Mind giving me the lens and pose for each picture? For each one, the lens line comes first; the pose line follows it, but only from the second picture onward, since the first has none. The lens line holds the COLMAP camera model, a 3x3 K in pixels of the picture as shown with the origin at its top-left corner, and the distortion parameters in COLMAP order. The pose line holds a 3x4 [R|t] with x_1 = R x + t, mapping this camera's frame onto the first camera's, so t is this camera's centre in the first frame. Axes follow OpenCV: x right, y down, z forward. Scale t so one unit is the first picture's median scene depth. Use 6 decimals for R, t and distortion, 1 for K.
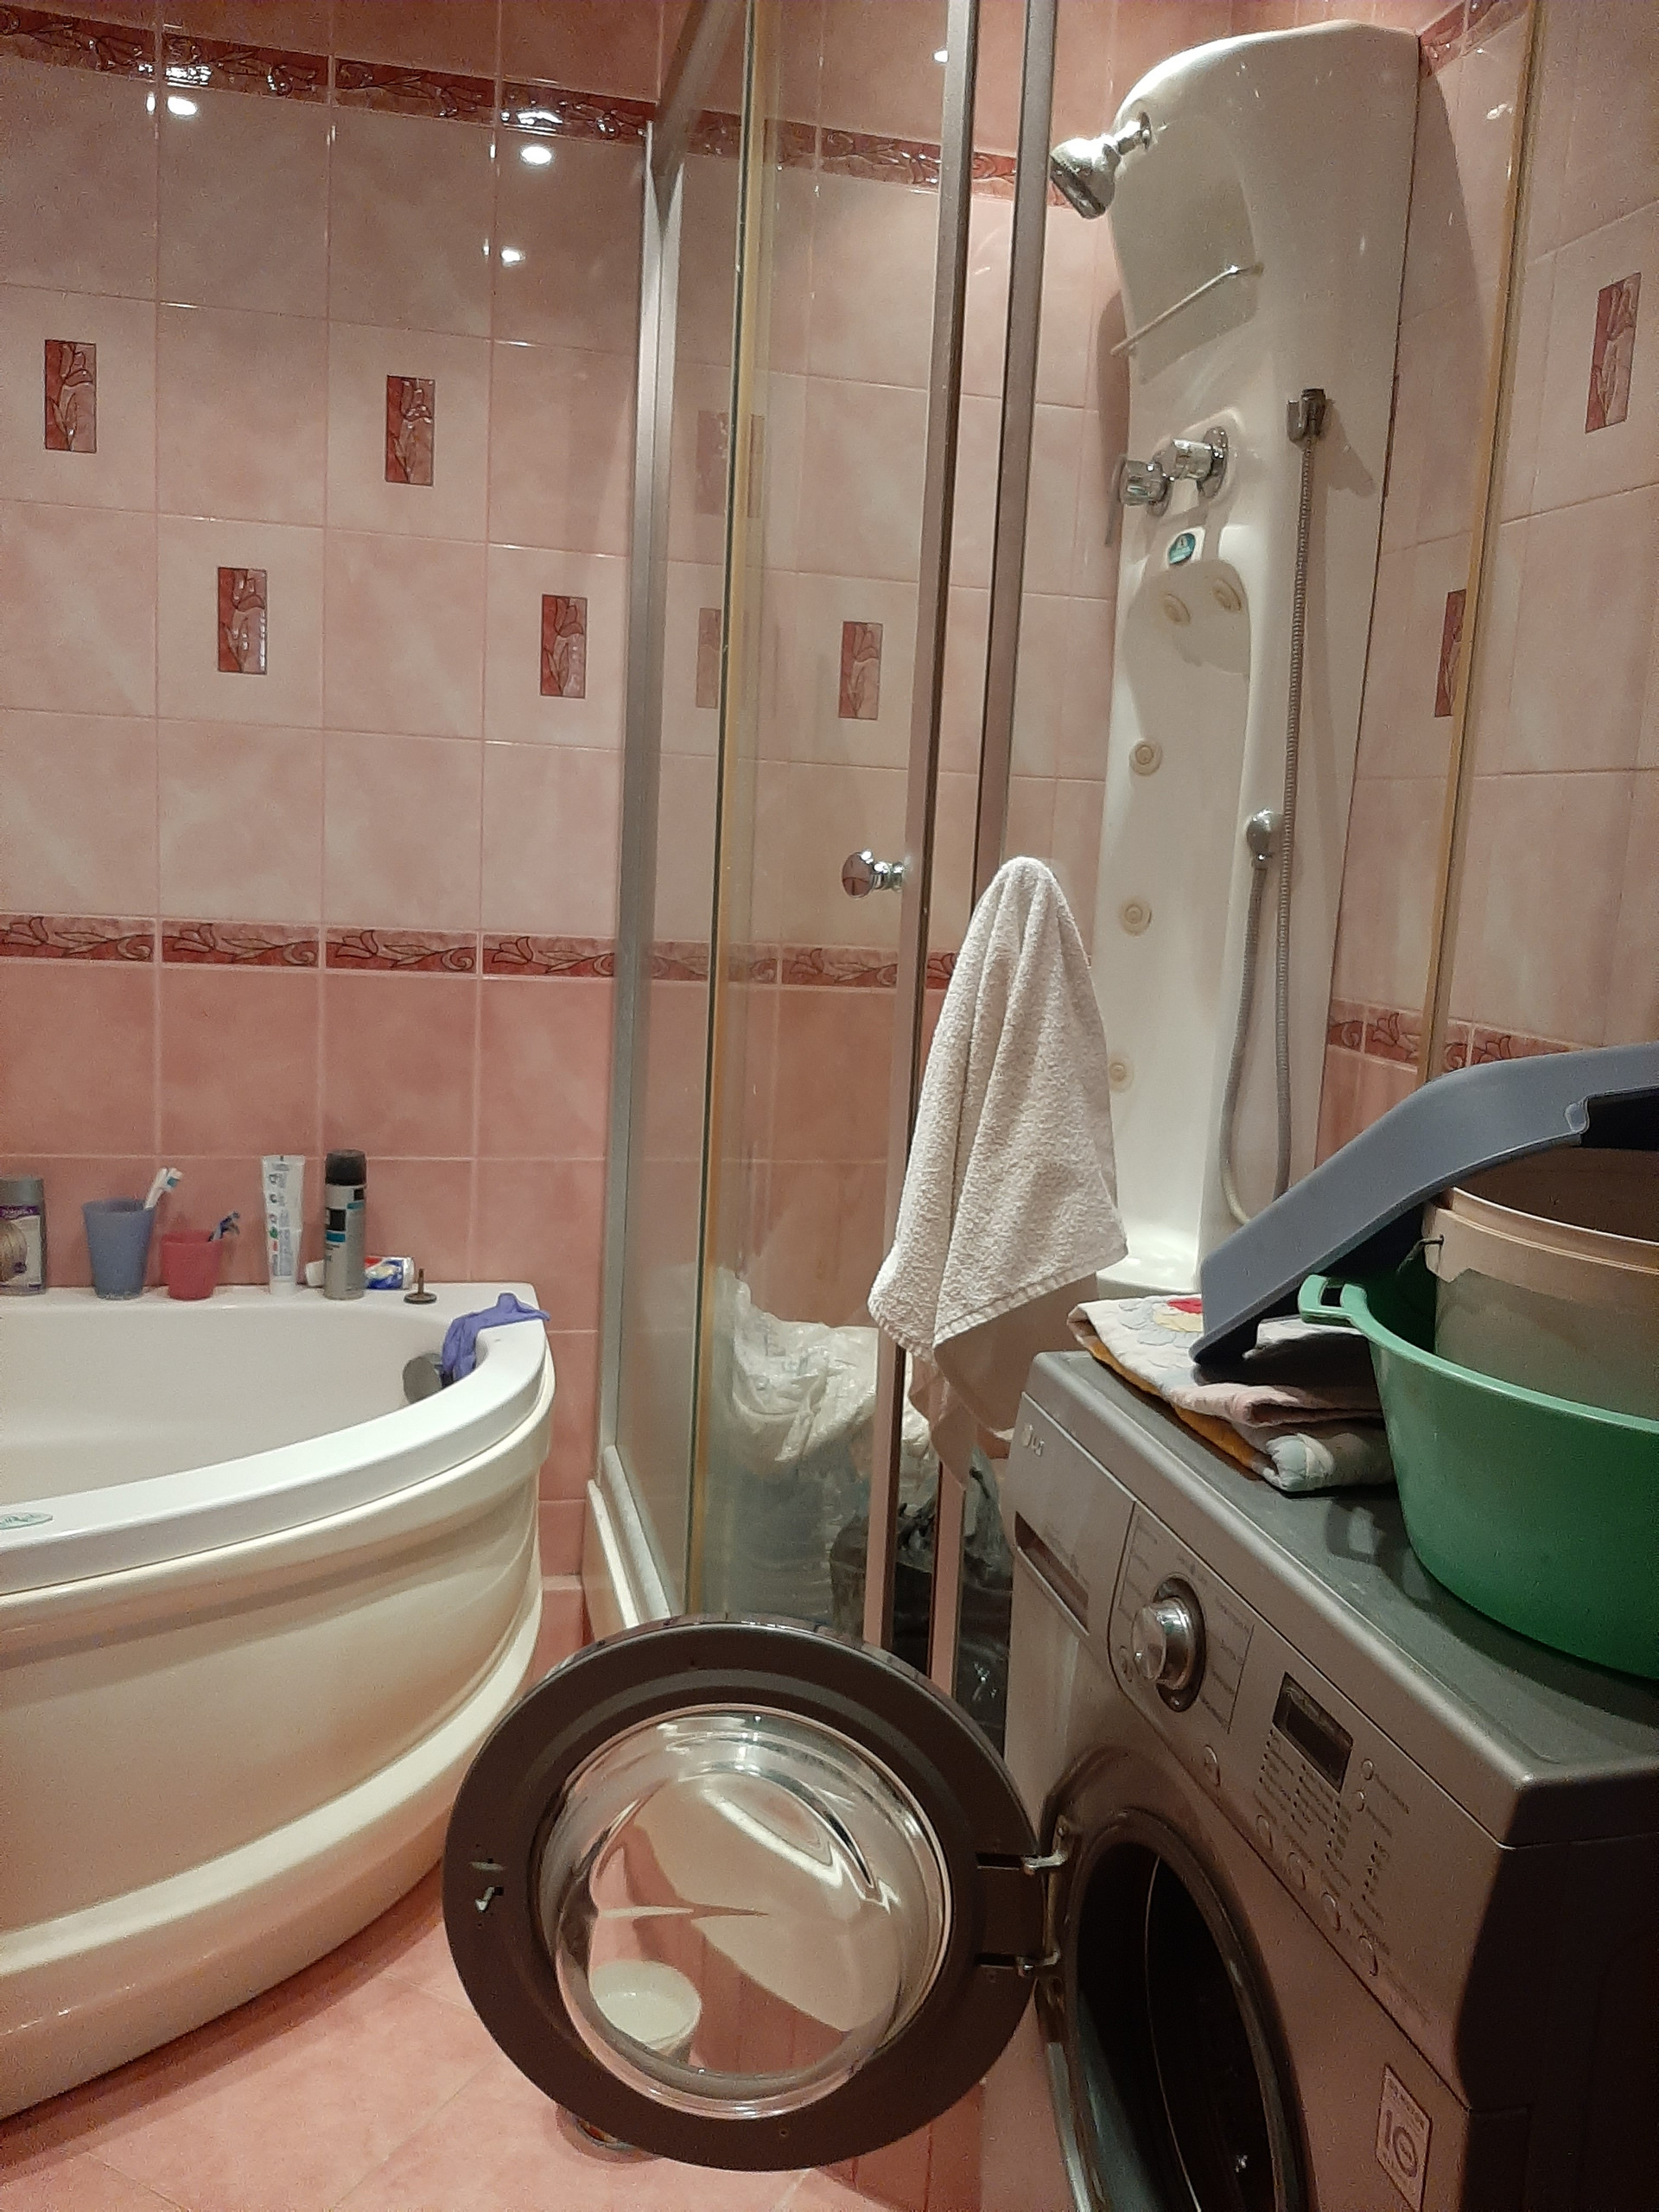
lens RADIAL K [[1704.3, 0, 827.7], [0, 1704.3, 1102.0], [0, 0, 1]] dist [0.036420, -0.078132]
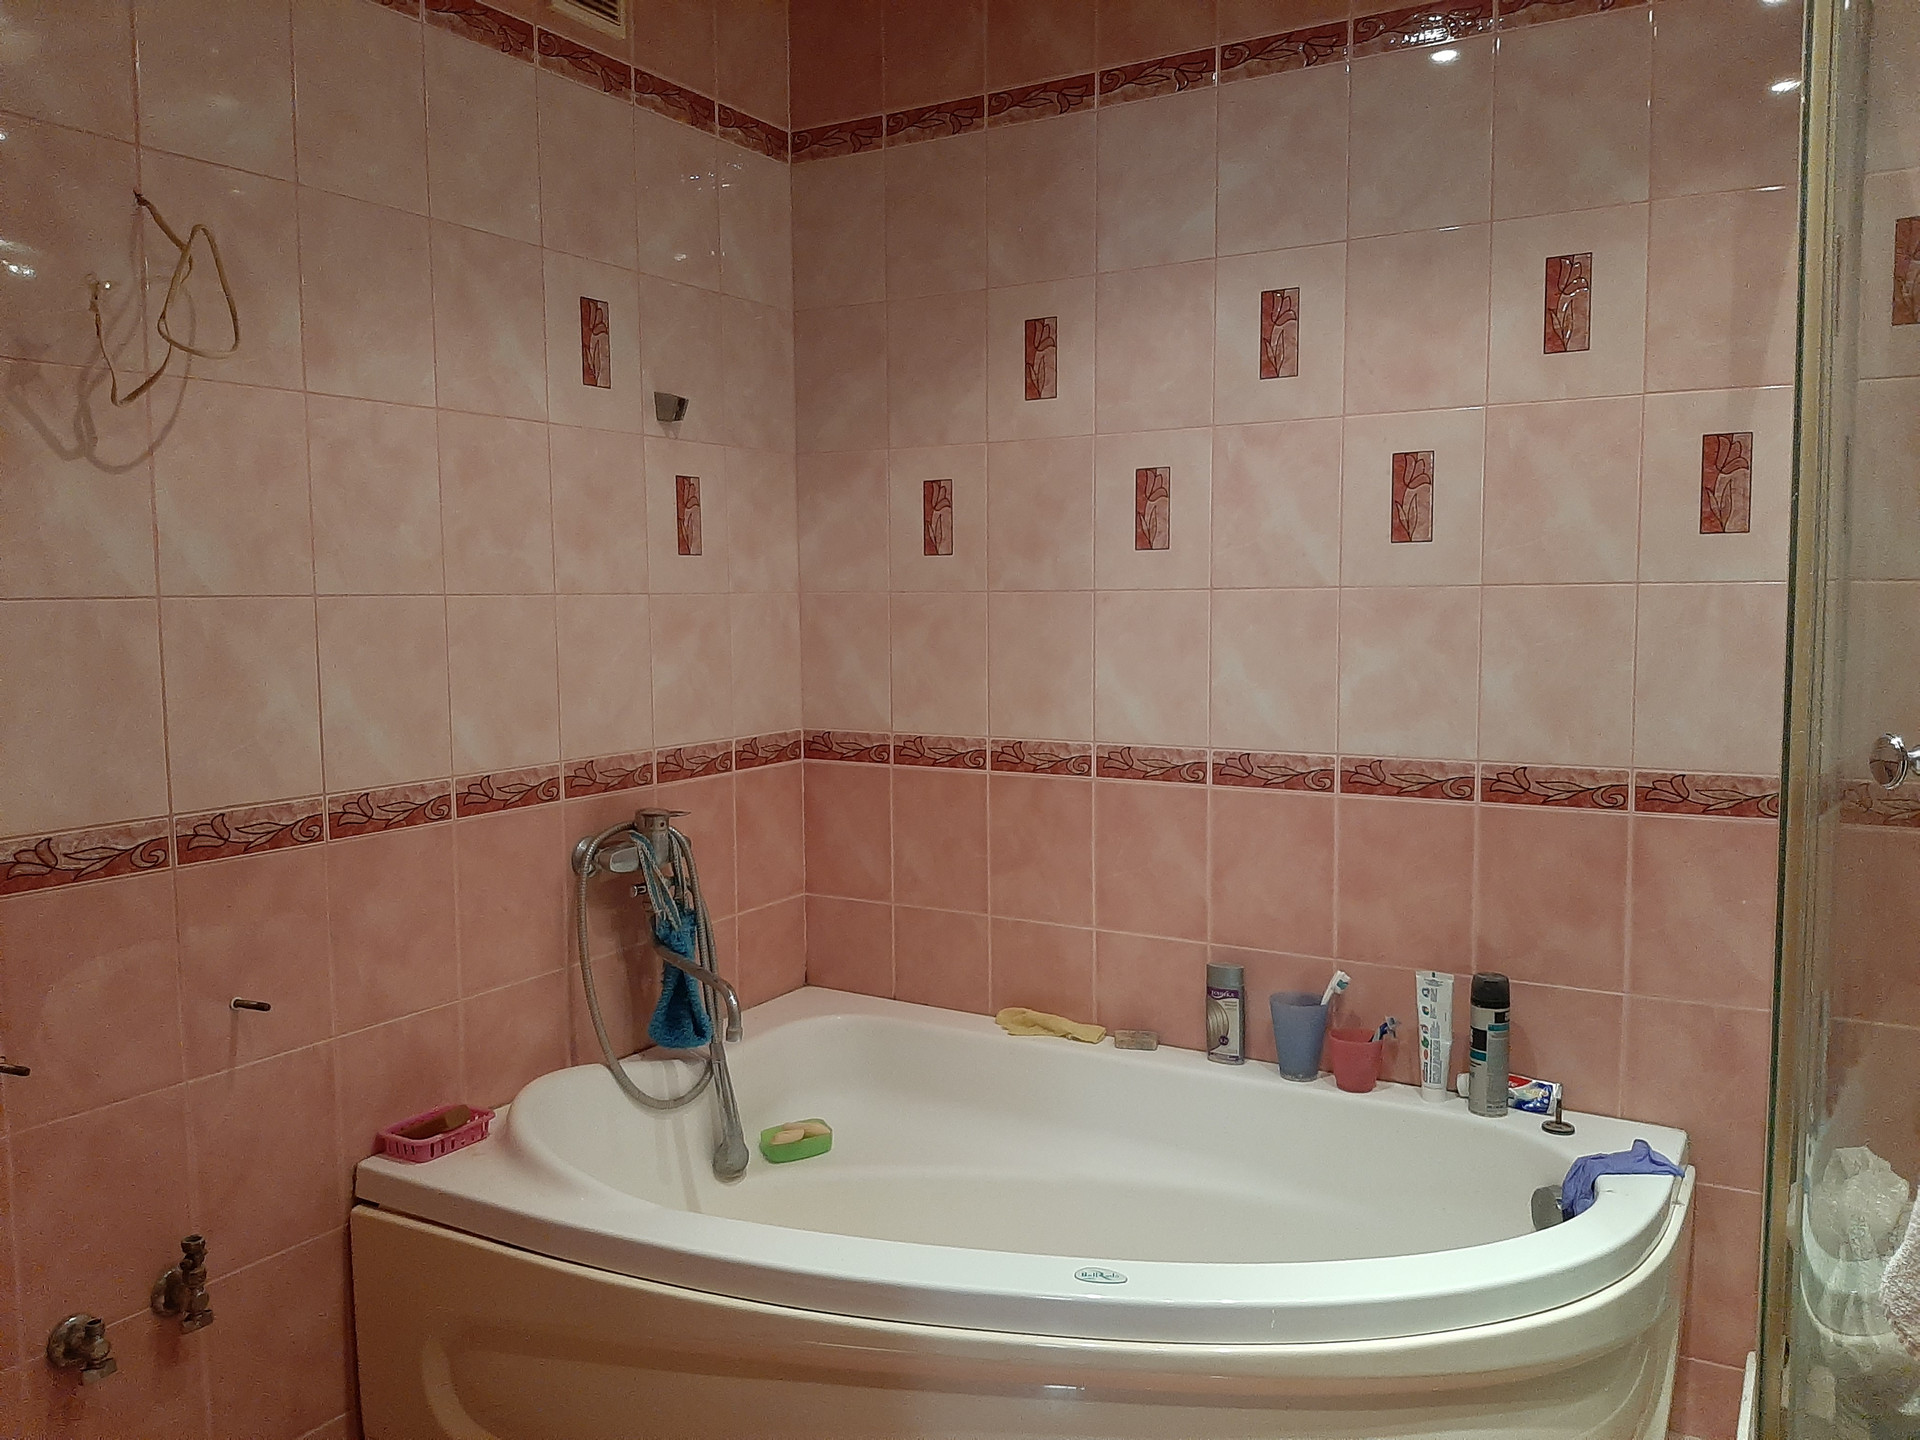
lens RADIAL K [[1479.3, 0, 970.5], [0, 1479.3, 718.7], [0, 0, 1]] dist [0.036420, -0.078132]
pose [[0.717886, -0.002735, -0.696156, 0.130550], [-0.058811, 0.996179, -0.064560, -0.051531], [0.693673, 0.087288, 0.714982, 0.099116]]
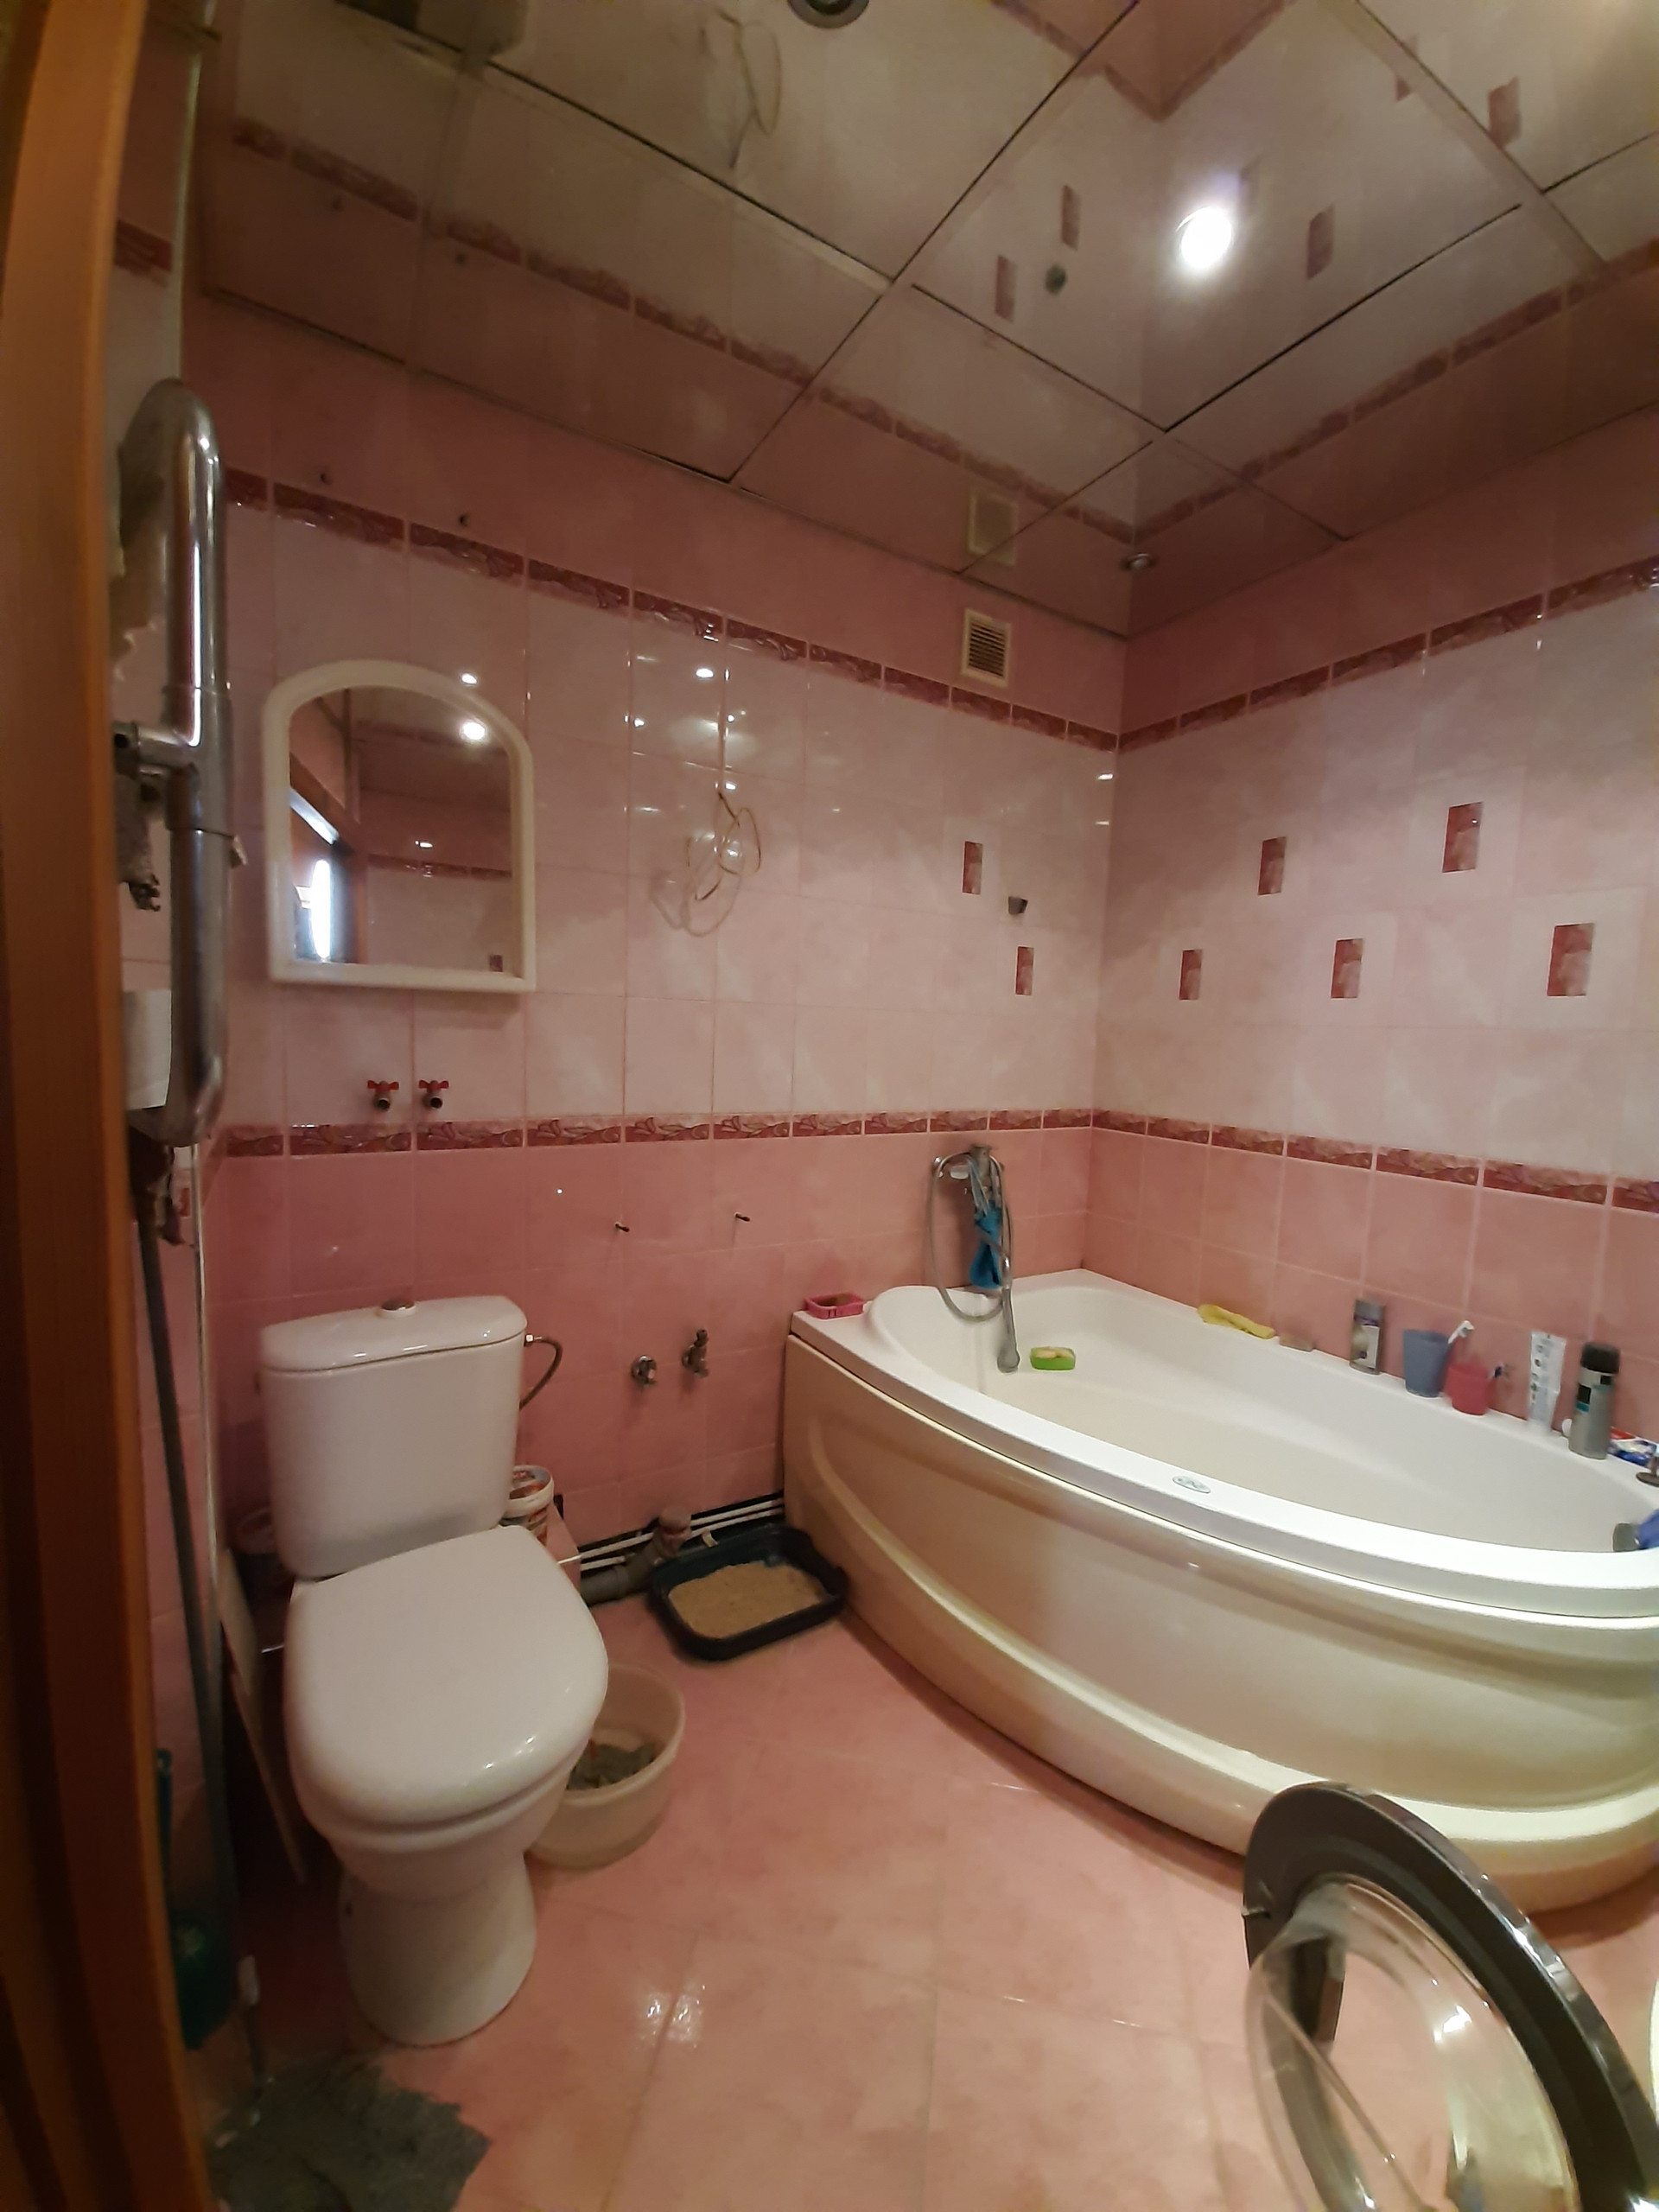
lens RADIAL K [[857.9, 0, 828.5], [0, 857.9, 1116.0], [0, 0, 1]] dist [-0.019410, -0.000183]
pose [[0.290544, 0.050235, -0.955542, 0.157934], [-0.168779, 0.985654, 0.000499, -0.045172], [0.941859, 0.161131, 0.294855, 0.216934]]
